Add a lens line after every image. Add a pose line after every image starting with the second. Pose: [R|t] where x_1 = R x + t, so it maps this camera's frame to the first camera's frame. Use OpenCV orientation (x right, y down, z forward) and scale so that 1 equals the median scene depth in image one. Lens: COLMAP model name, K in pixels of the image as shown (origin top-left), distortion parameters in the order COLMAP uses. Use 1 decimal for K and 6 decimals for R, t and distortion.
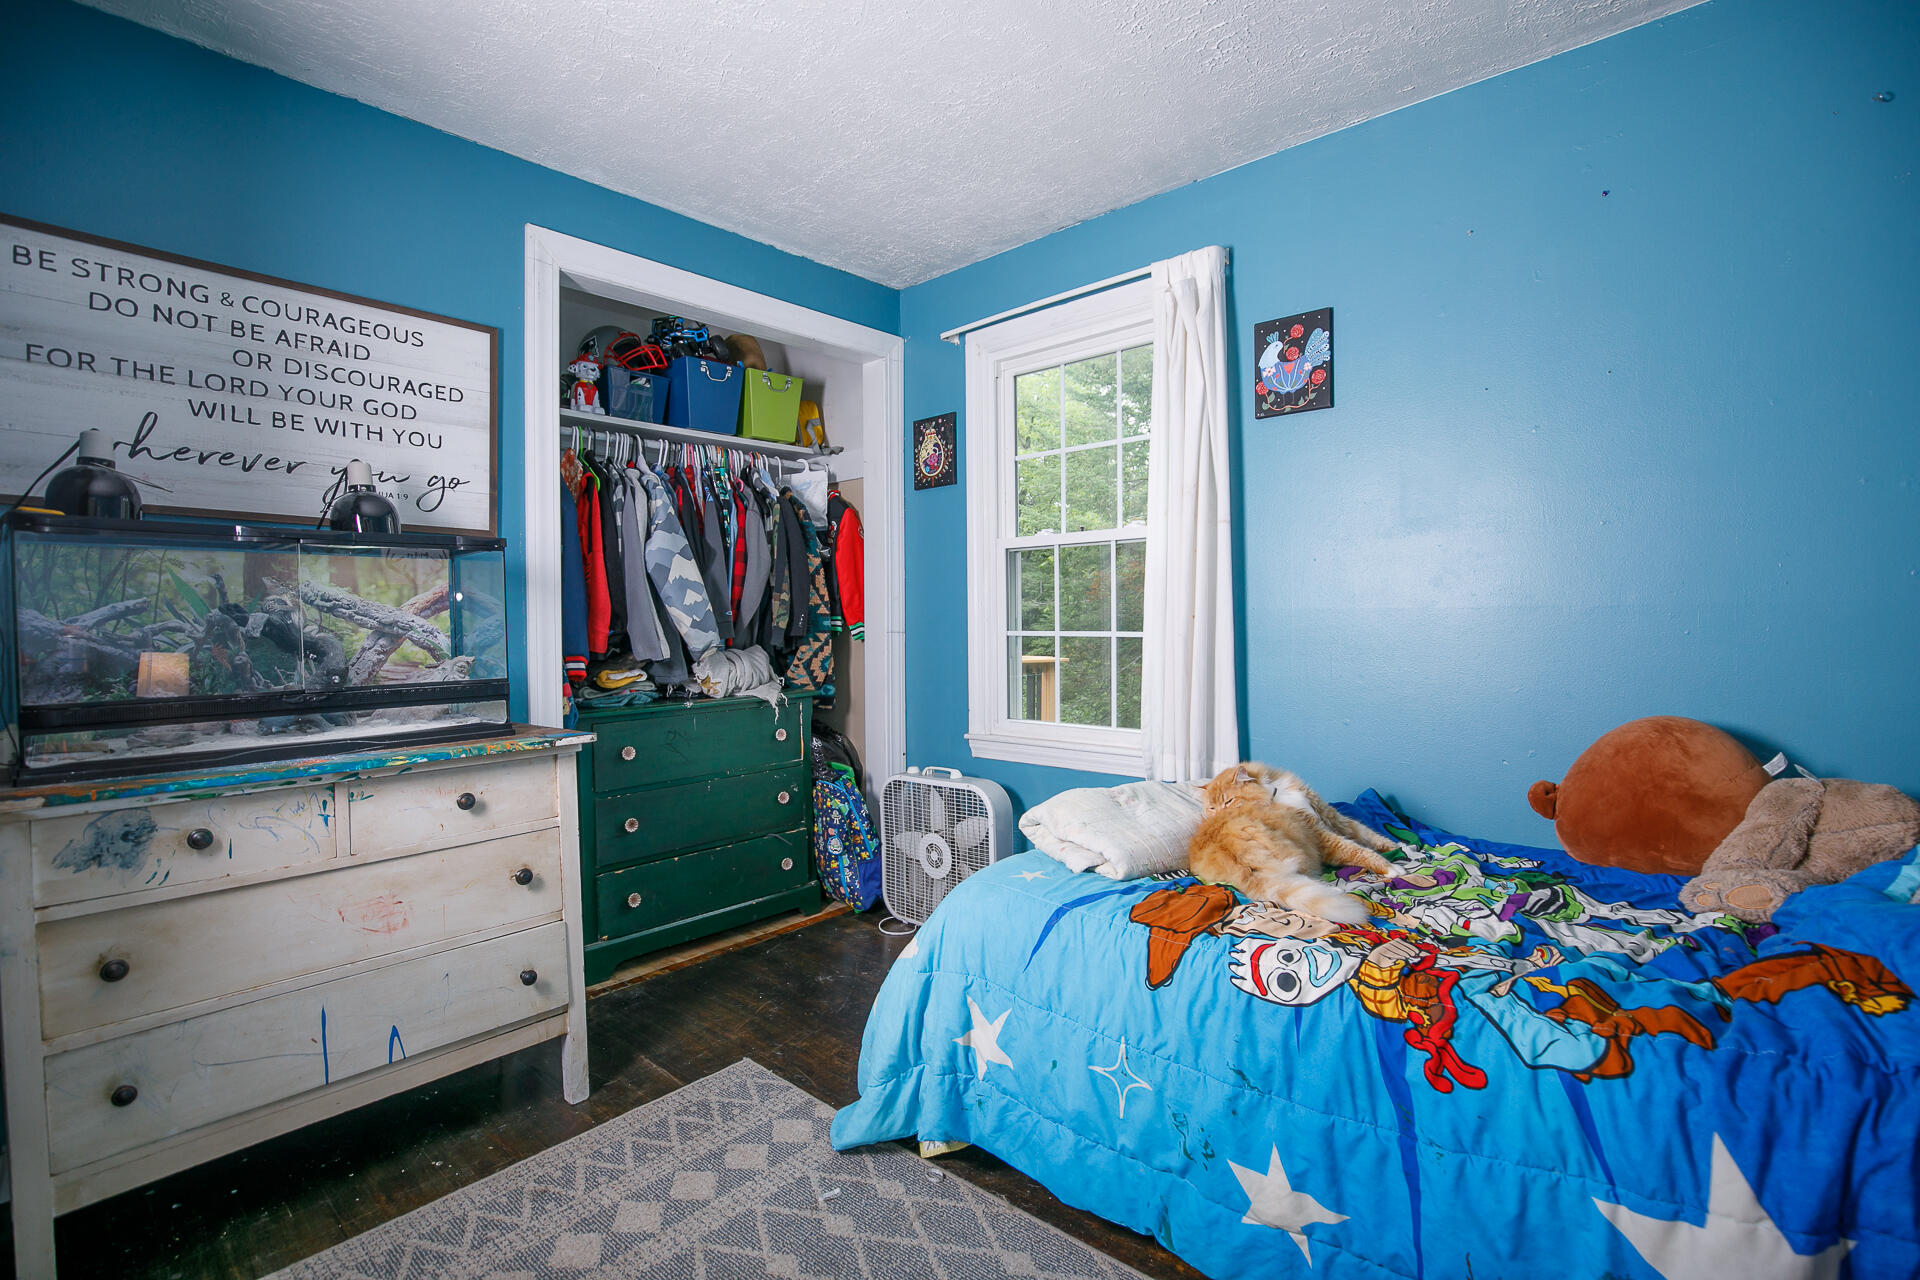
lens RADIAL K [[885.3, 0, 957.3], [0, 885.3, 640.5], [0, 0, 1]] dist [-0.022827, 0.000266]
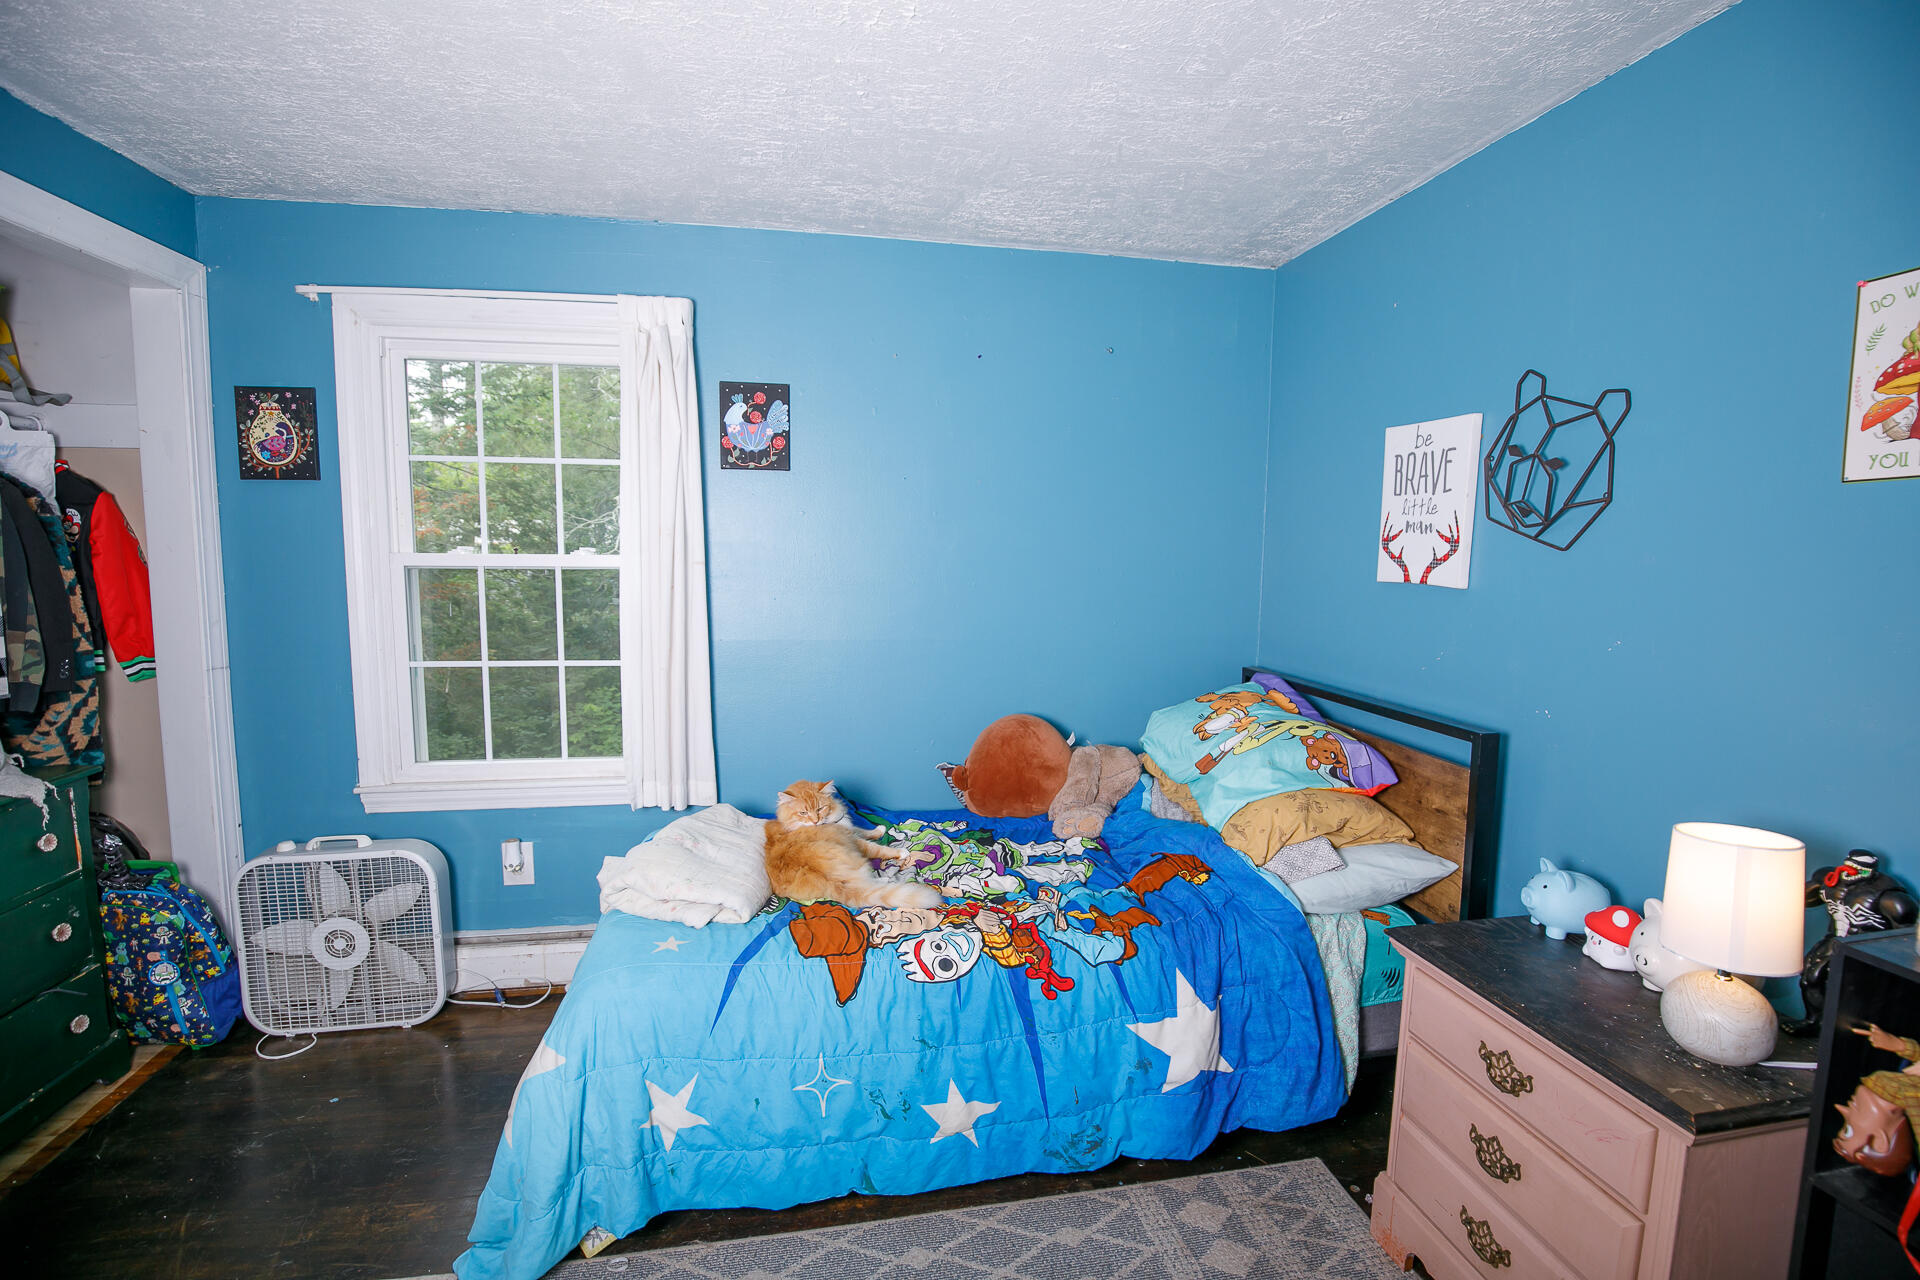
lens RADIAL K [[885.3, 0, 954.2], [0, 885.3, 643.3], [0, 0, 1]] dist [-0.022827, 0.000266]
pose [[0.612117, -0.068293, 0.787813, -0.510011], [0.000684, 0.996309, 0.085835, -0.178830], [-0.790767, -0.052003, 0.609905, 0.118892]]
